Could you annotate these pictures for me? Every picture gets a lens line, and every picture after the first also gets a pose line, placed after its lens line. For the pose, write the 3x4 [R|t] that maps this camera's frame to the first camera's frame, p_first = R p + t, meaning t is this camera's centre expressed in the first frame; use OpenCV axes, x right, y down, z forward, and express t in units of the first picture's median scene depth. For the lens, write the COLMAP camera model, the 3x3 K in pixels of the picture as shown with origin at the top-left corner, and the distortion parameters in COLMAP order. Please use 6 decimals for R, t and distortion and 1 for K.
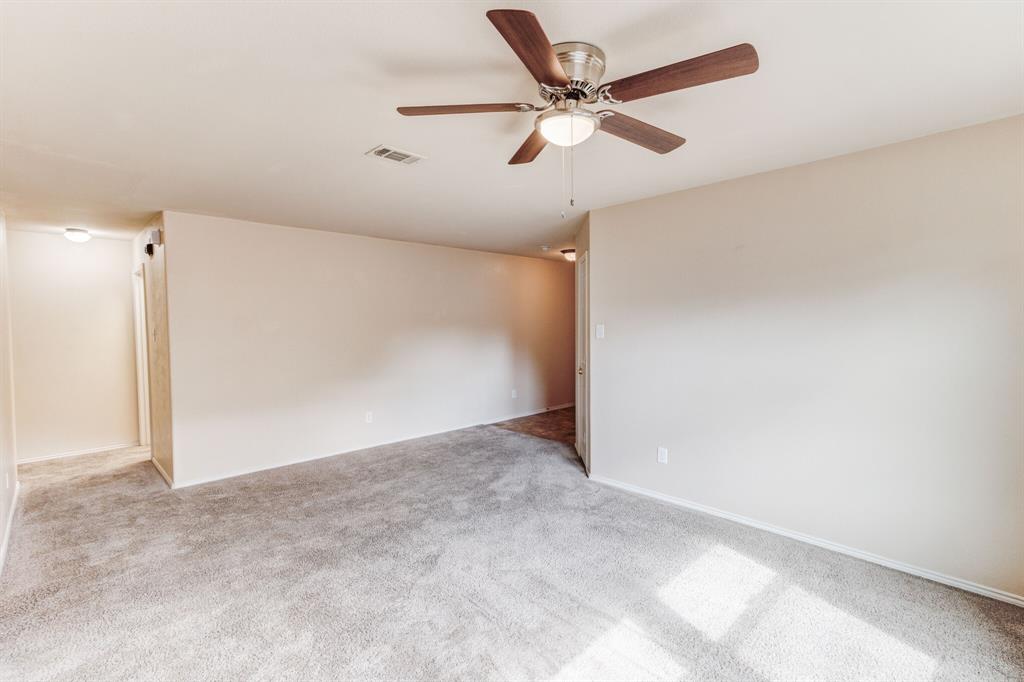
lens RADIAL K [[466.5, 0, 514.4], [0, 466.5, 336.9], [0, 0, 1]] dist [0.021852, 0.000020]
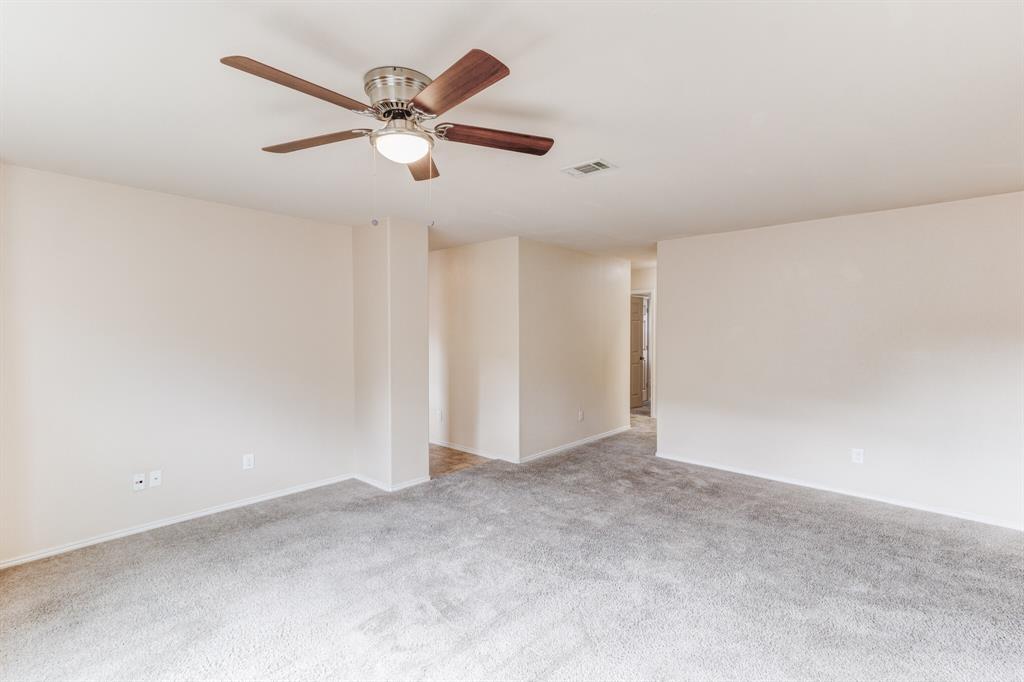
lens RADIAL K [[466.5, 0, 514.4], [0, 466.5, 336.9], [0, 0, 1]] dist [0.021852, 0.000020]
pose [[0.047719, 0.027991, -0.998469, 0.527756], [-0.026654, 0.999287, 0.026740, -0.031450], [0.998505, 0.025337, 0.048431, 0.519854]]
